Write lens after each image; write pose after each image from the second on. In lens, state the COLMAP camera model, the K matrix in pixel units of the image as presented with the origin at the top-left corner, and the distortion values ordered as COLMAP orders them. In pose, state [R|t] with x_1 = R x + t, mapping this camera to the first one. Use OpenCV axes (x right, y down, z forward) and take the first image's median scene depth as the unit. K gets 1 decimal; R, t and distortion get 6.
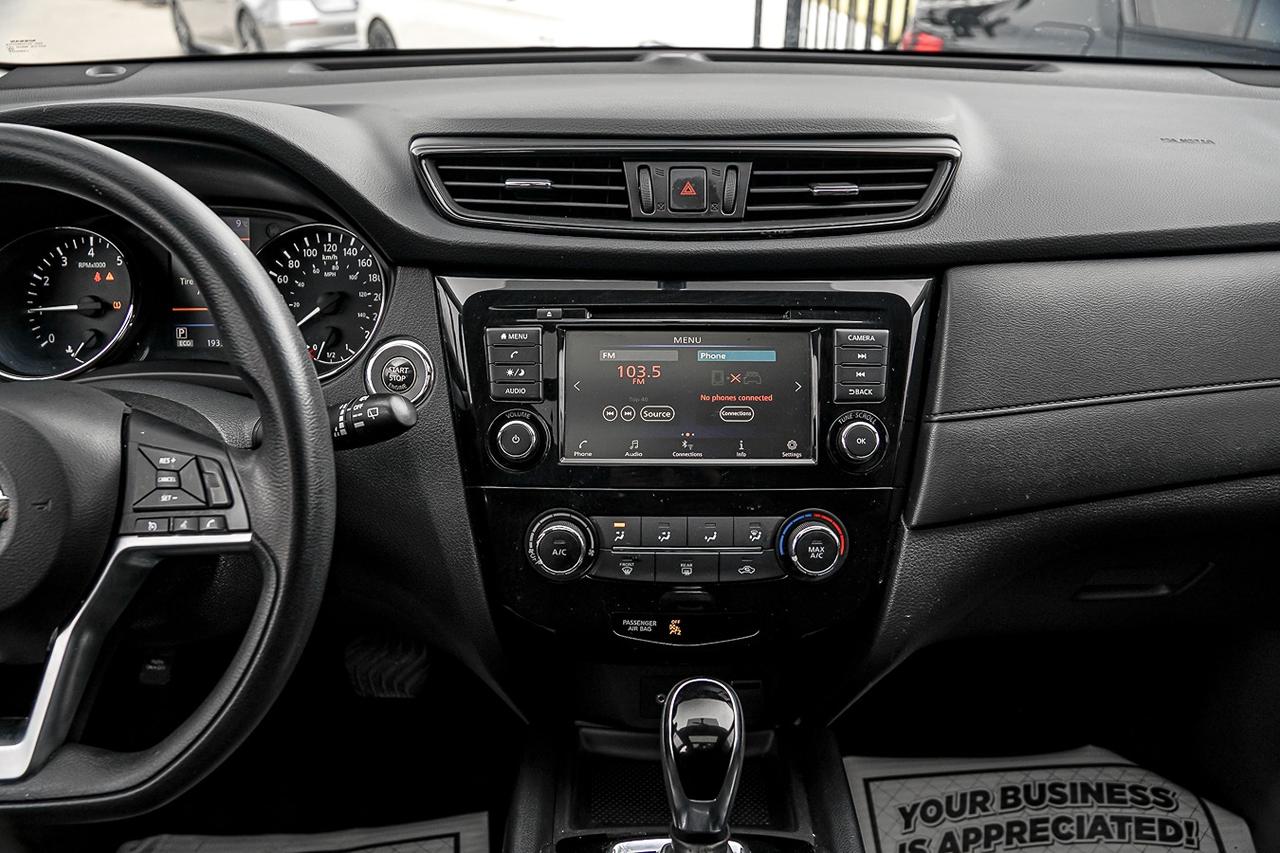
lens RADIAL K [[1024.9, 0, 633.8], [0, 1024.9, 436.9], [0, 0, 1]] dist [-0.136856, 0.108472]
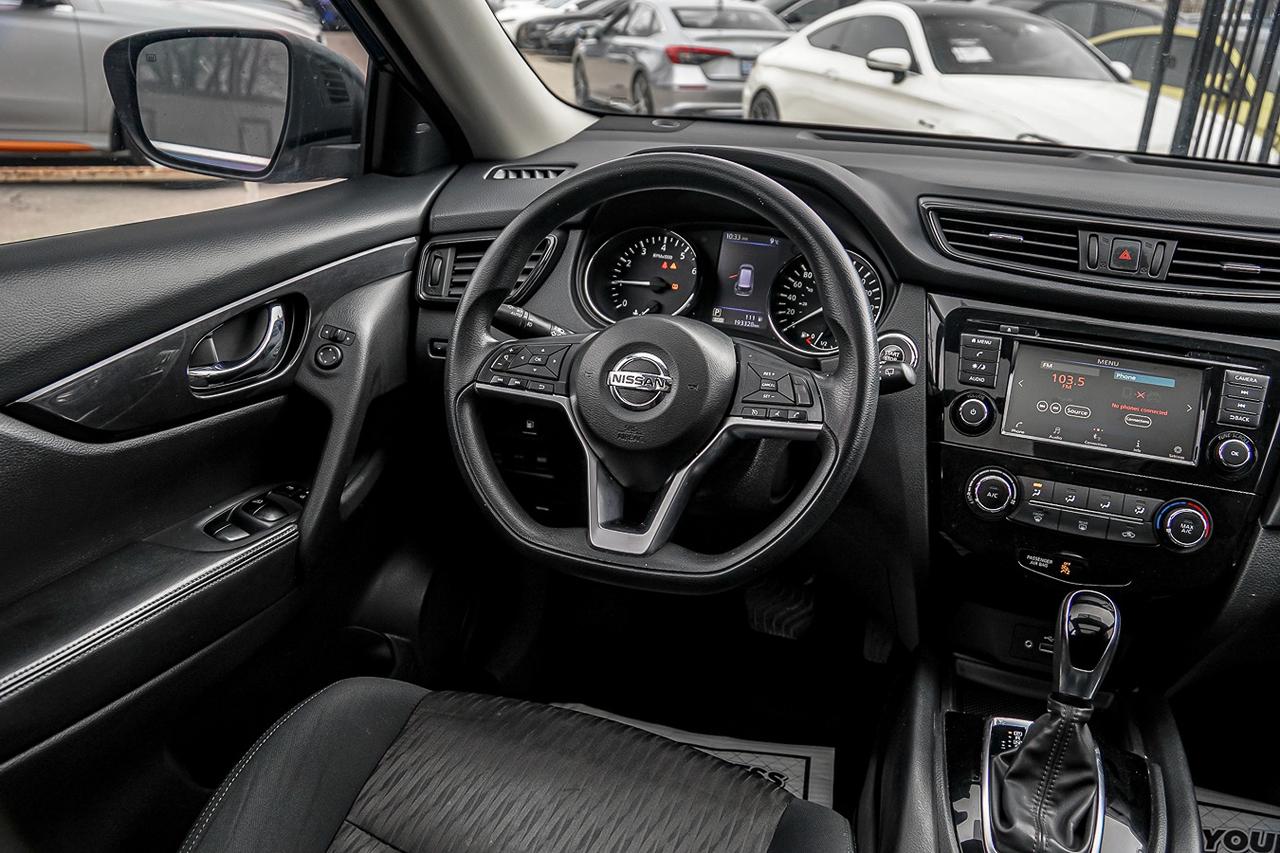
lens RADIAL K [[1024.9, 0, 626.8], [0, 1024.9, 431.2], [0, 0, 1]] dist [-0.136856, 0.108472]
pose [[0.940591, 0.160963, -0.298964, -0.136467], [-0.182086, 0.982298, -0.044003, 0.167837], [0.286589, 0.095826, 0.953249, -0.440350]]
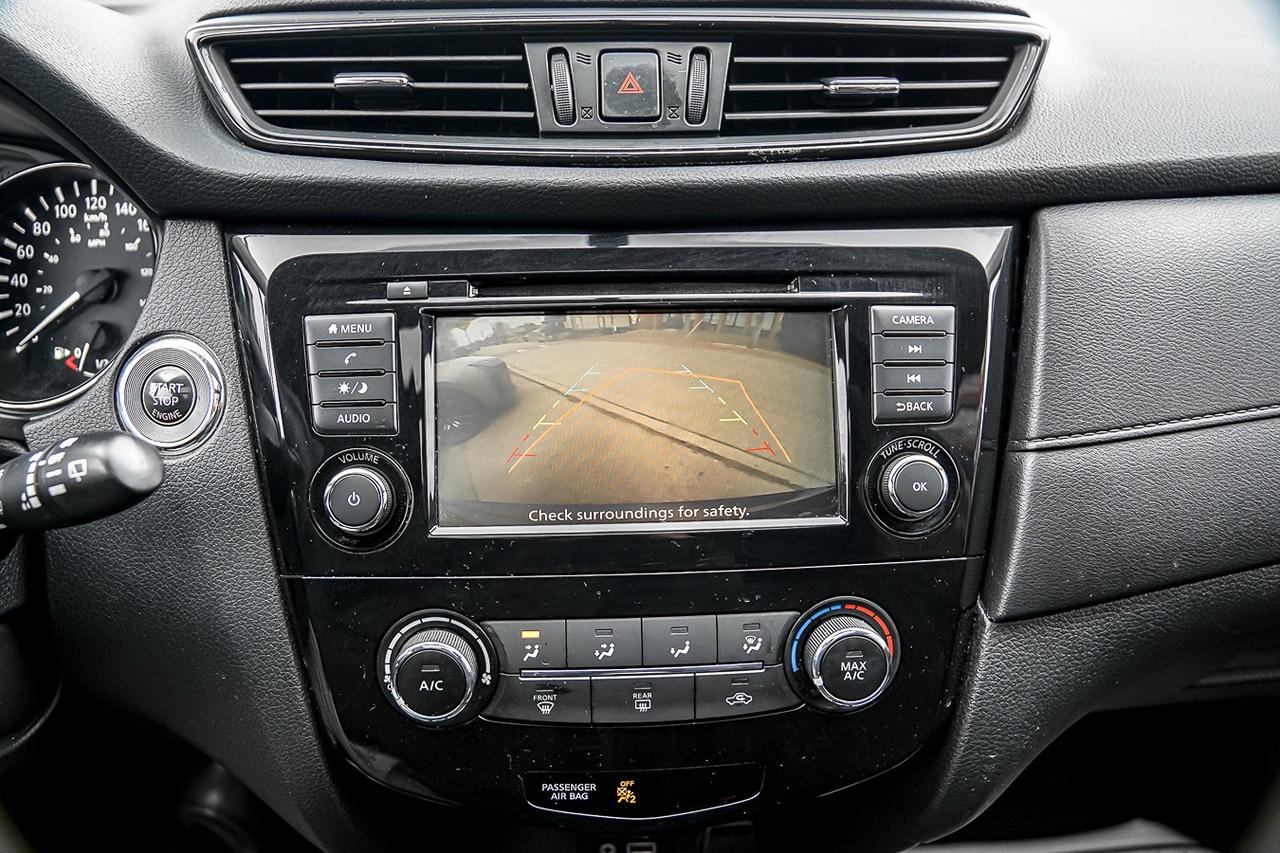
lens RADIAL K [[1024.9, 0, 634.0], [0, 1024.9, 428.8], [0, 0, 1]] dist [-0.136856, 0.108472]
pose [[0.997929, -0.024310, 0.059554, 0.013506], [0.024548, 0.999693, -0.003264, -0.031297], [-0.059457, 0.004719, 0.998220, 0.374037]]
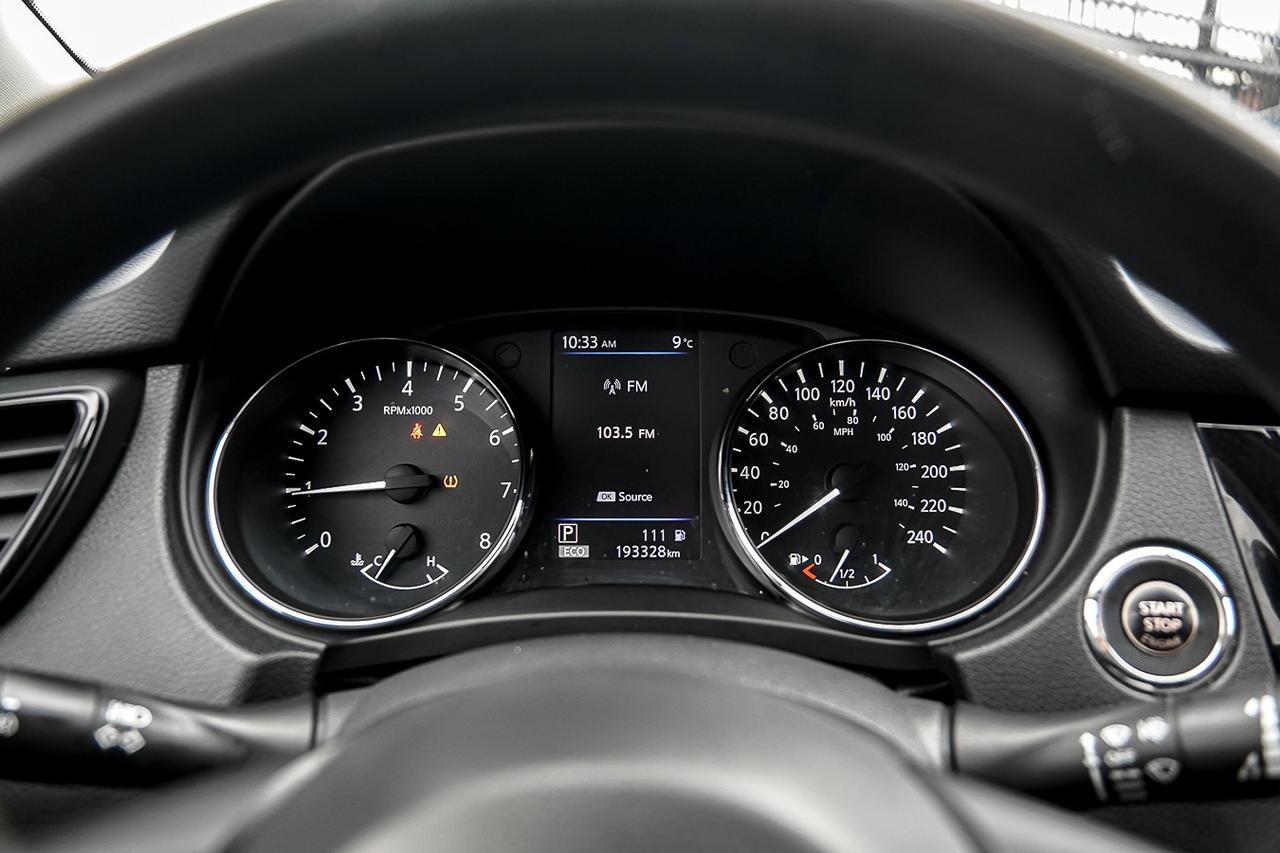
lens RADIAL K [[1024.9, 0, 639.6], [0, 1024.9, 426.2], [0, 0, 1]] dist [-0.136856, 0.108472]
pose [[0.999895, 0.000225, 0.014515, -0.488089], [0.002674, 0.979923, -0.199356, -0.056237], [-0.014268, 0.199374, 0.979820, 0.498930]]
